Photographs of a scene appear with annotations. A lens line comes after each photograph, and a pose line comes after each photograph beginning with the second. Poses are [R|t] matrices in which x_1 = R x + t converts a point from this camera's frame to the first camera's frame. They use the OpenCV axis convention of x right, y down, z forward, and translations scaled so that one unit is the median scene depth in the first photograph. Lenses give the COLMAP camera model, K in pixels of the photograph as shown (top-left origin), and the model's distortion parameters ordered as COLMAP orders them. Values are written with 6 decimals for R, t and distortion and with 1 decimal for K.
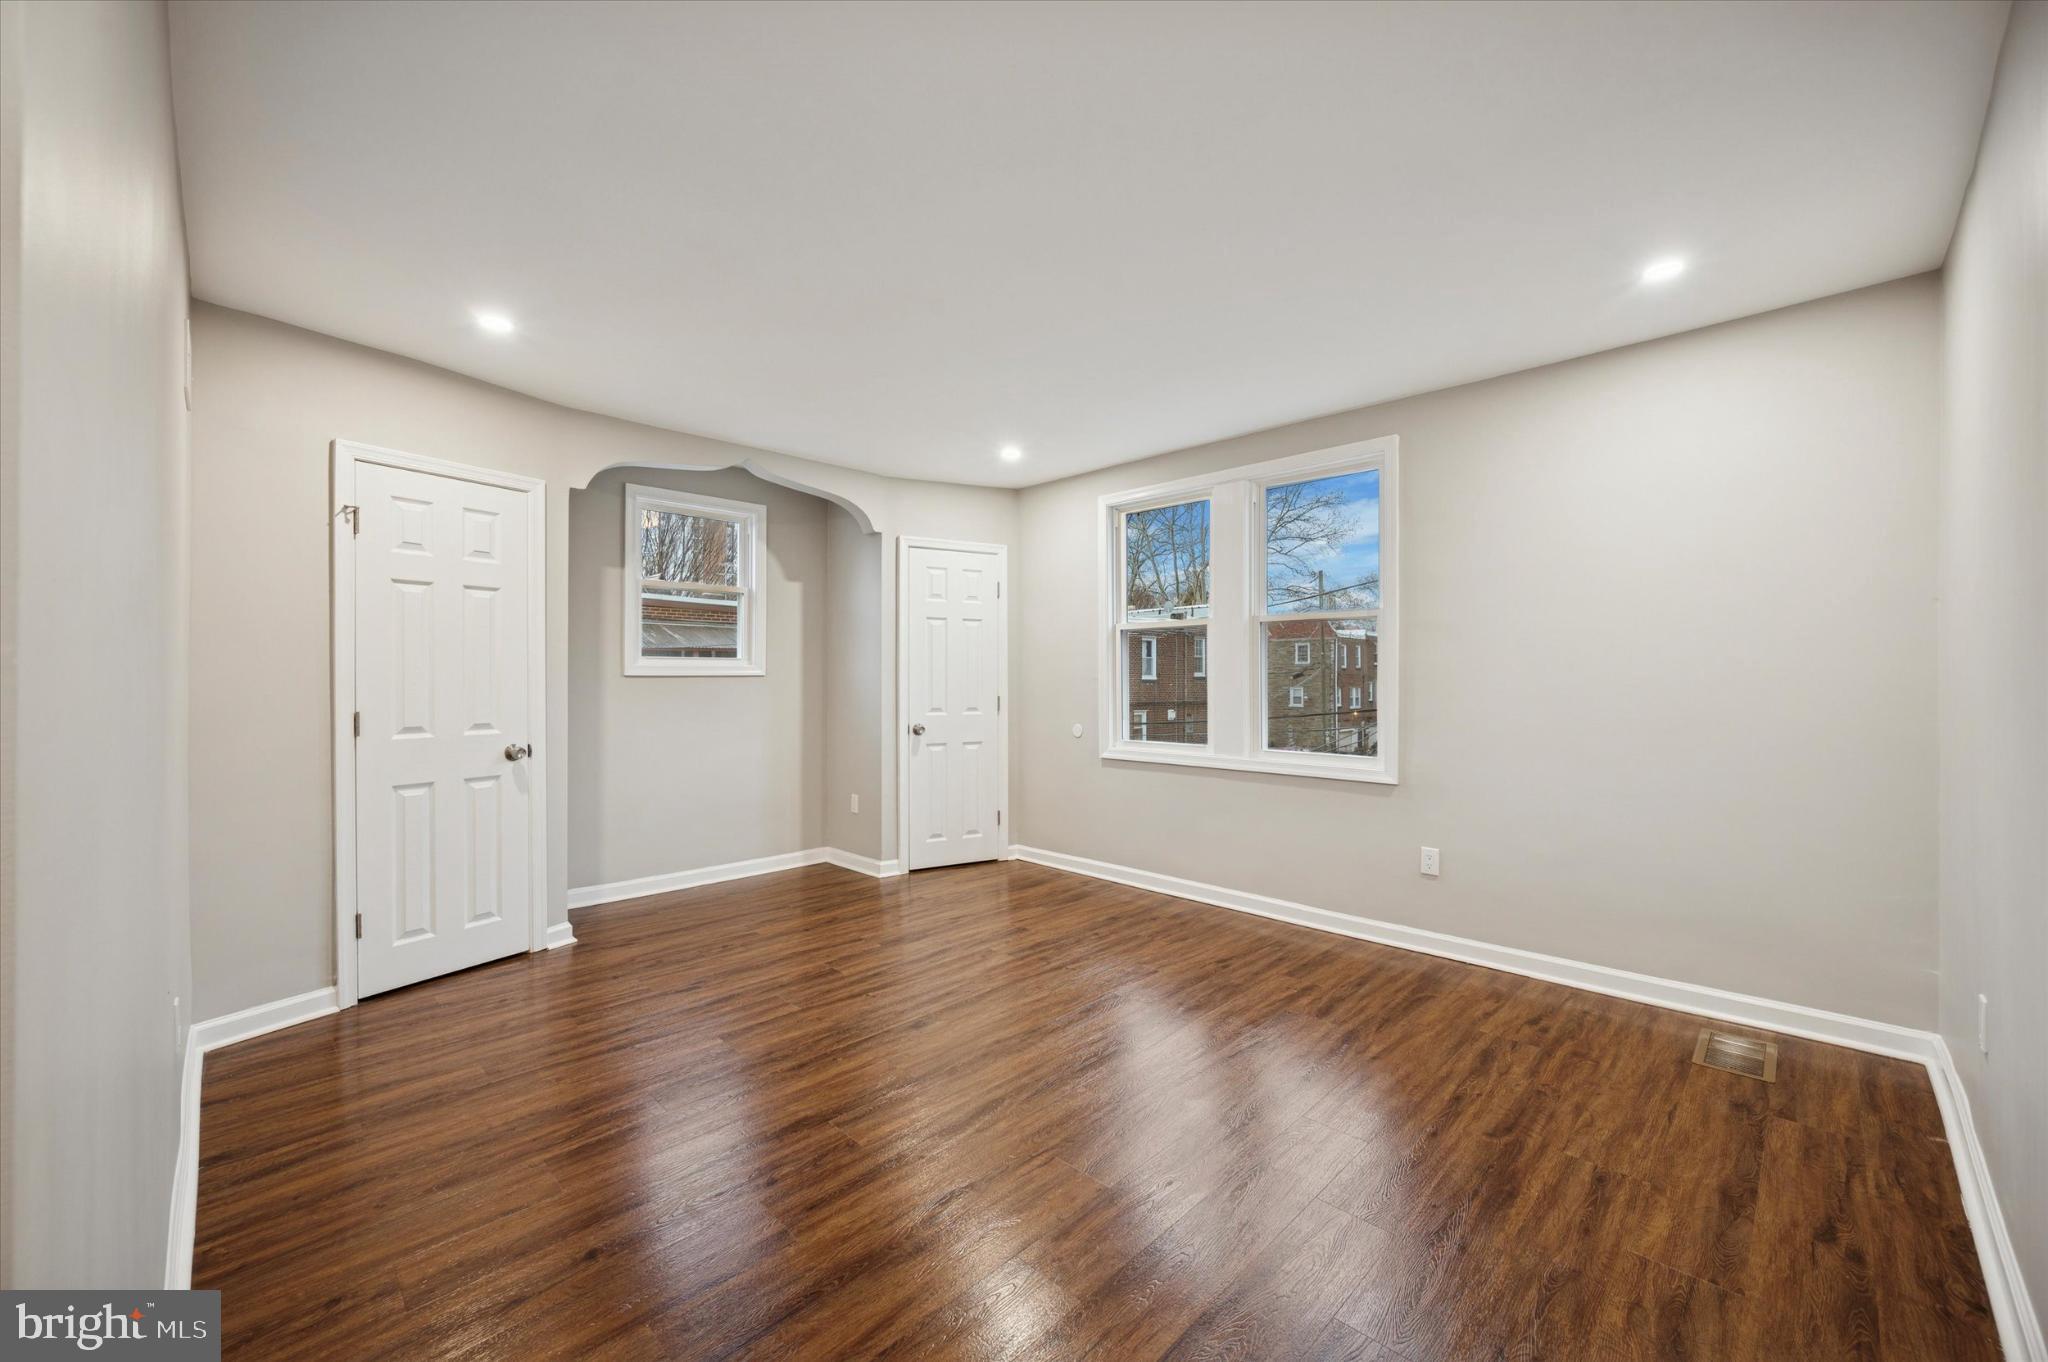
lens RADIAL K [[806.1, 0, 1034.0], [0, 806.1, 678.5], [0, 0, 1]] dist [0.000475, -0.000234]
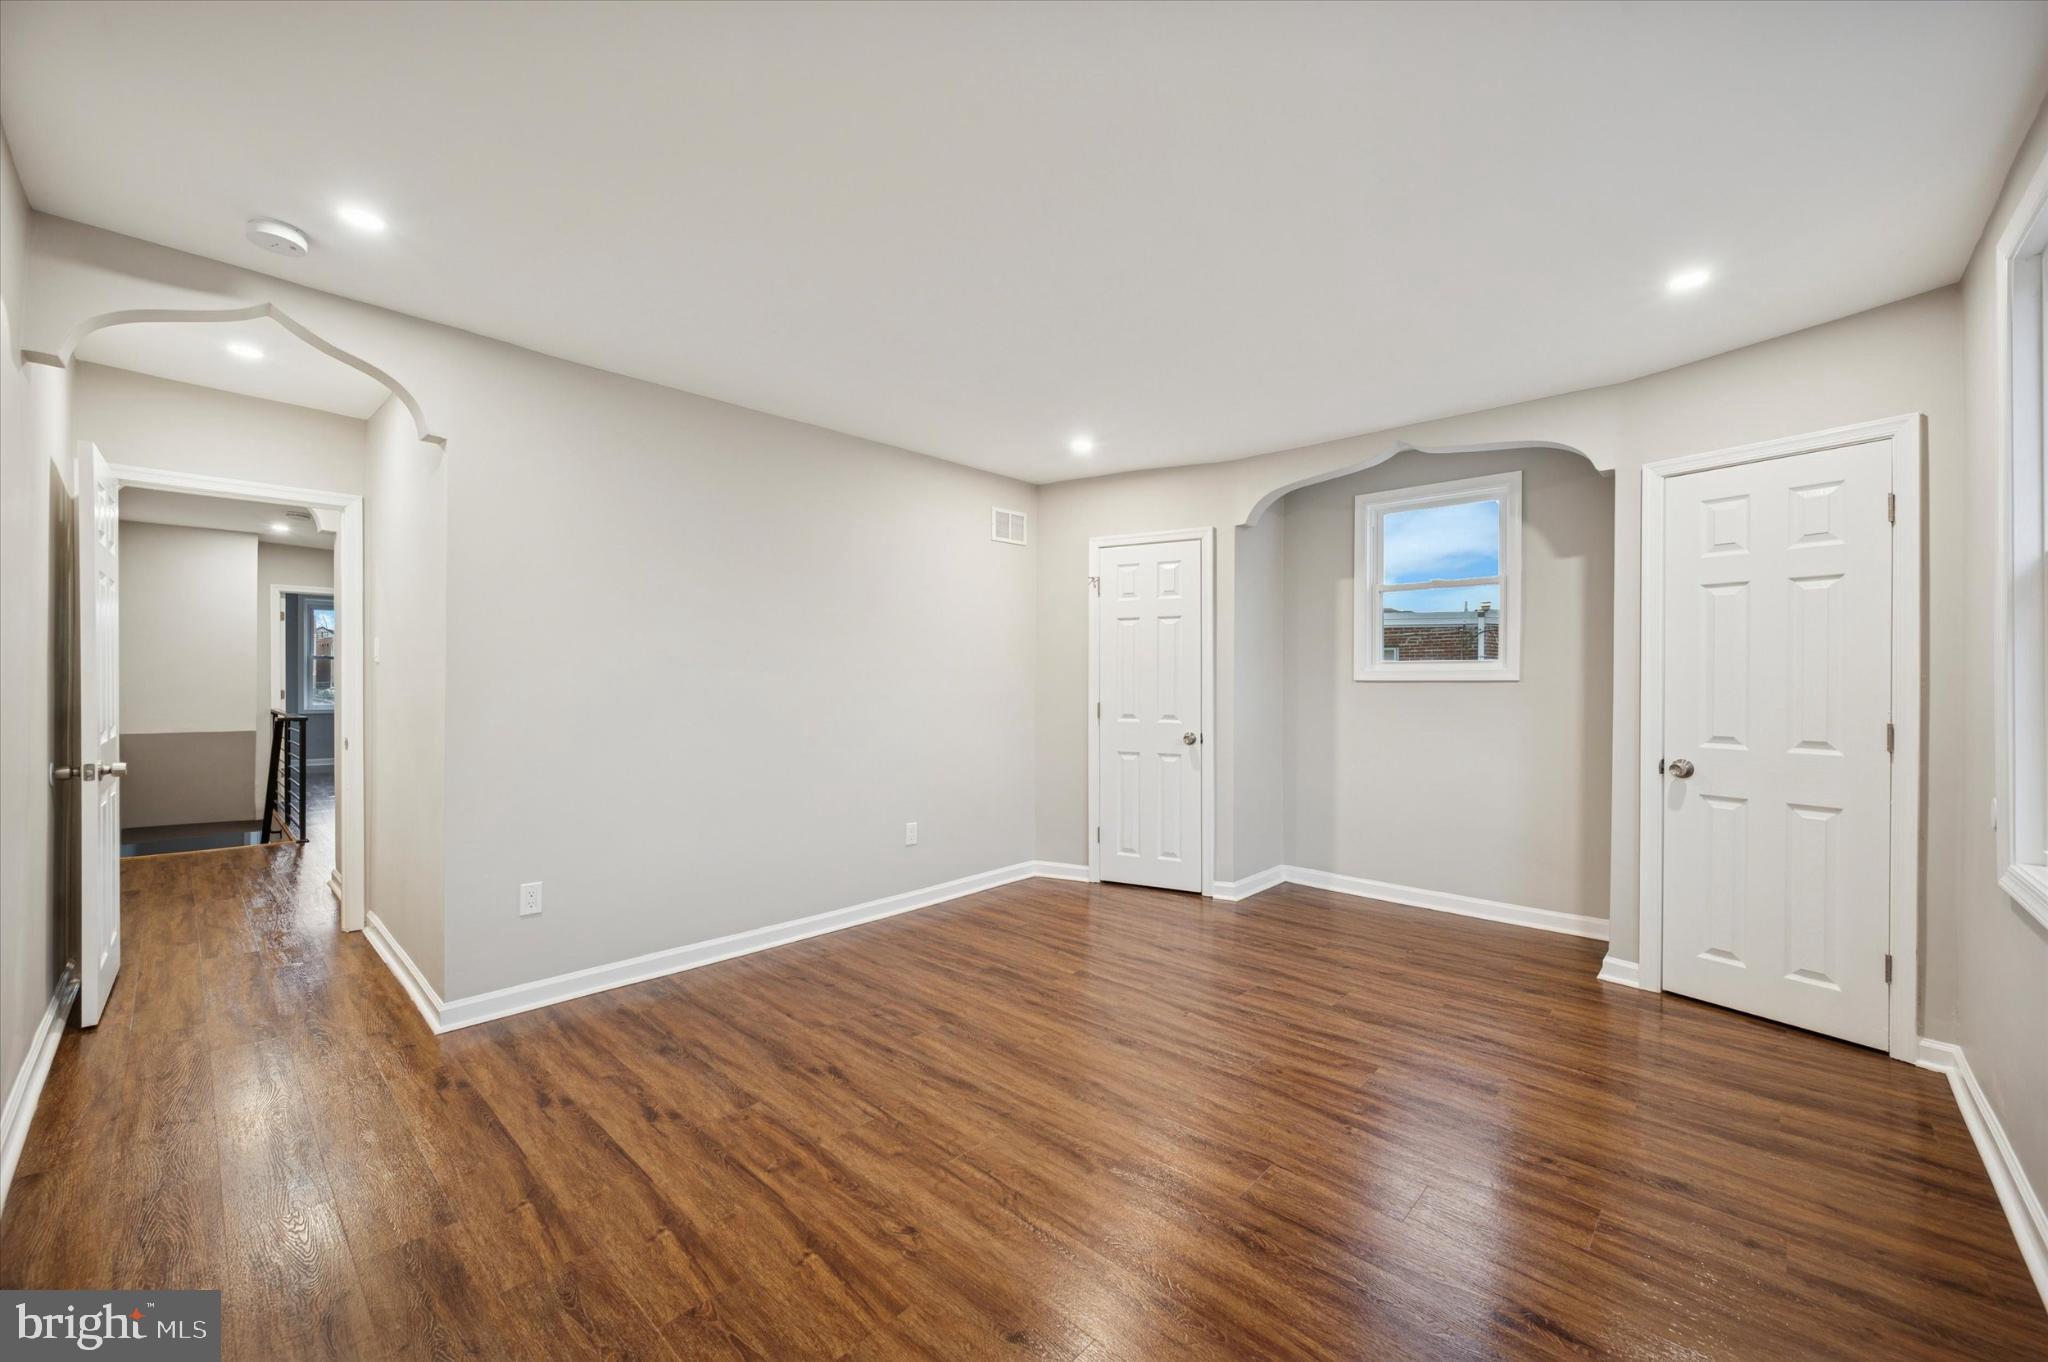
lens RADIAL K [[806.1, 0, 1023.9], [0, 806.1, 677.3], [0, 0, 1]] dist [0.000475, -0.000234]
pose [[0.018730, -0.004050, -0.999816, 0.633017], [-0.004695, 0.999980, -0.004139, -0.001699], [0.999814, 0.004772, 0.018711, 0.661779]]
